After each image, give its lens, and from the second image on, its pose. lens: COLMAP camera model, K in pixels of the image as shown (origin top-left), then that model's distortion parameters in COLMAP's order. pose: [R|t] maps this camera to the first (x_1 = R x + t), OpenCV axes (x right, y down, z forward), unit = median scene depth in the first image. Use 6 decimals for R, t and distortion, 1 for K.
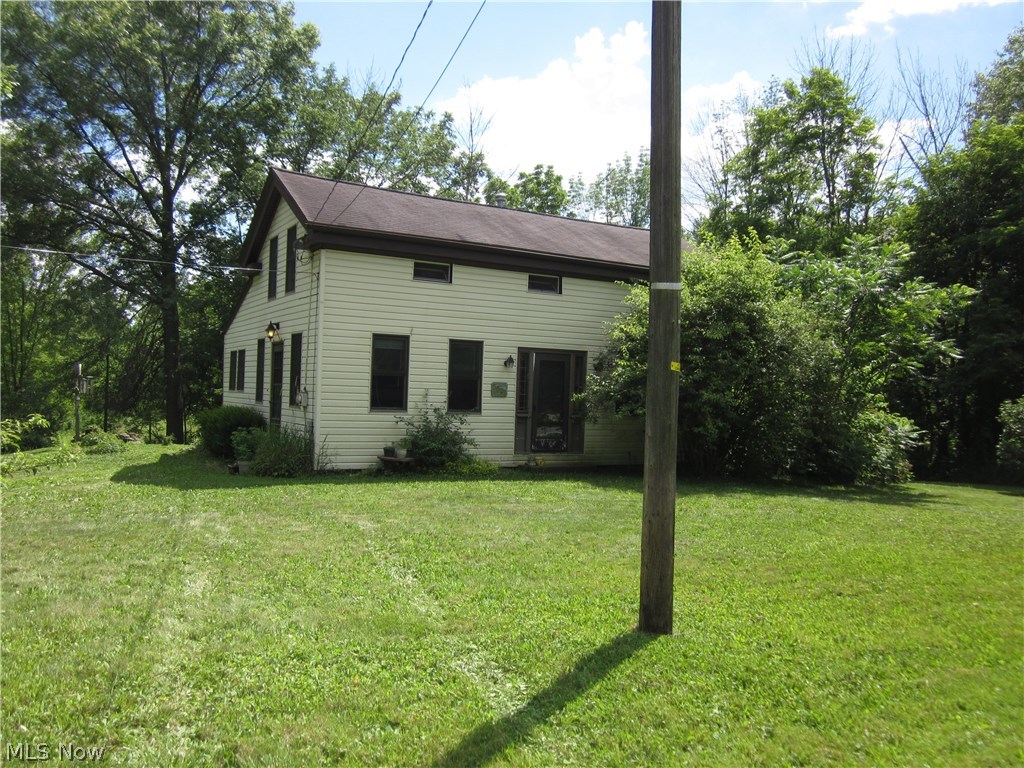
lens RADIAL K [[853.4, 0, 506.8], [0, 853.4, 389.1], [0, 0, 1]] dist [-0.038298, 0.009267]
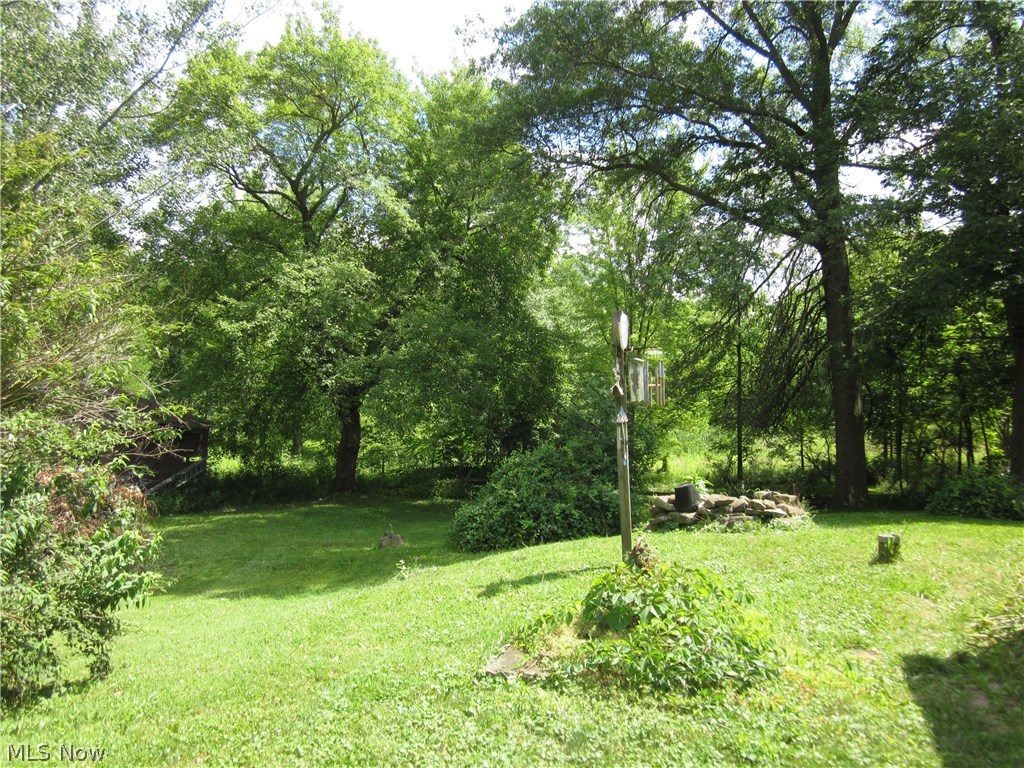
lens RADIAL K [[853.4, 0, 511.8], [0, 853.4, 386.9], [0, 0, 1]] dist [-0.038298, 0.009267]
pose [[0.750403, -0.039214, -0.659816, -0.164131], [0.025130, 0.999209, -0.030804, 0.010359], [0.660503, 0.006534, 0.750795, 0.377648]]
